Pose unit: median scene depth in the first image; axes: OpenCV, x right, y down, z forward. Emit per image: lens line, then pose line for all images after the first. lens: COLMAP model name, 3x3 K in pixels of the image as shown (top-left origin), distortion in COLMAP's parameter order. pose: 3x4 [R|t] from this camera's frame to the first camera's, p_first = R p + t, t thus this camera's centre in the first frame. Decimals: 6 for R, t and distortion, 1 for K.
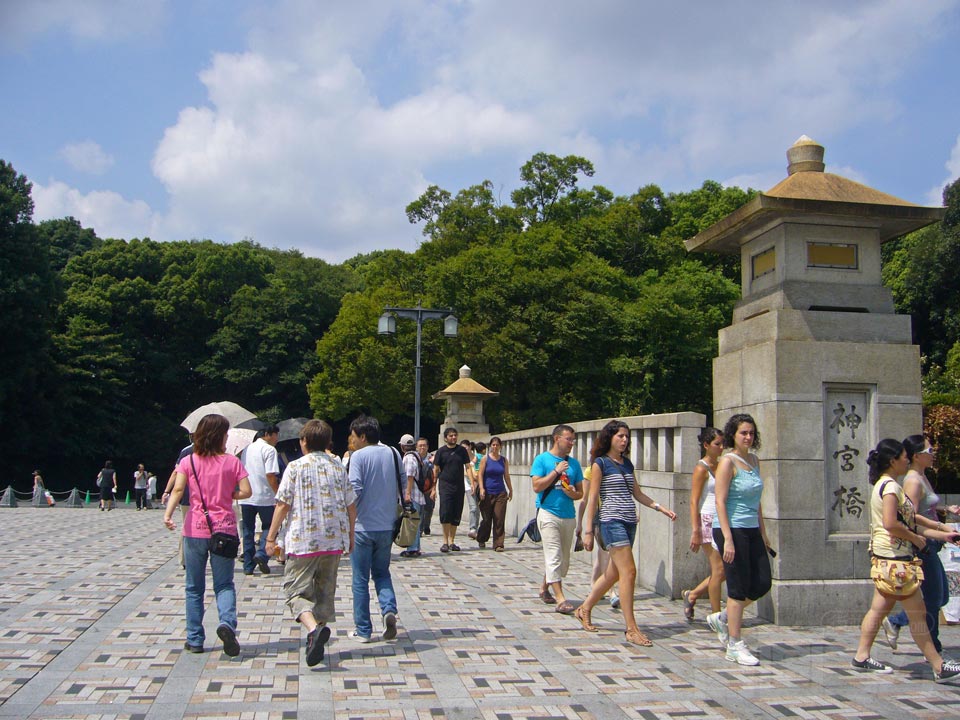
lens RADIAL K [[1061.1, 0, 480.0], [0, 1061.1, 360.0], [0, 0, 1]] dist [-0.088312, 0.007272]
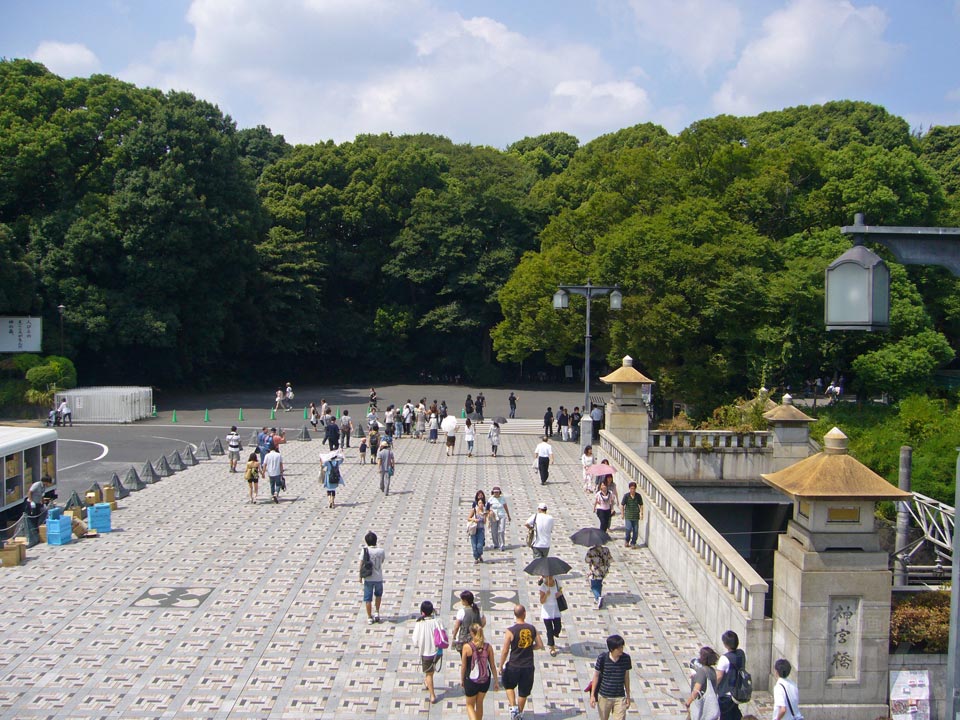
lens RADIAL K [[1061.1, 0, 480.0], [0, 1061.1, 360.0], [0, 0, 1]] dist [-0.088312, 0.007272]
pose [[0.987996, 0.005806, -0.154368, 0.002462], [0.018699, 0.987451, 0.156817, -0.075964], [0.153341, -0.157822, 0.975489, -0.083907]]
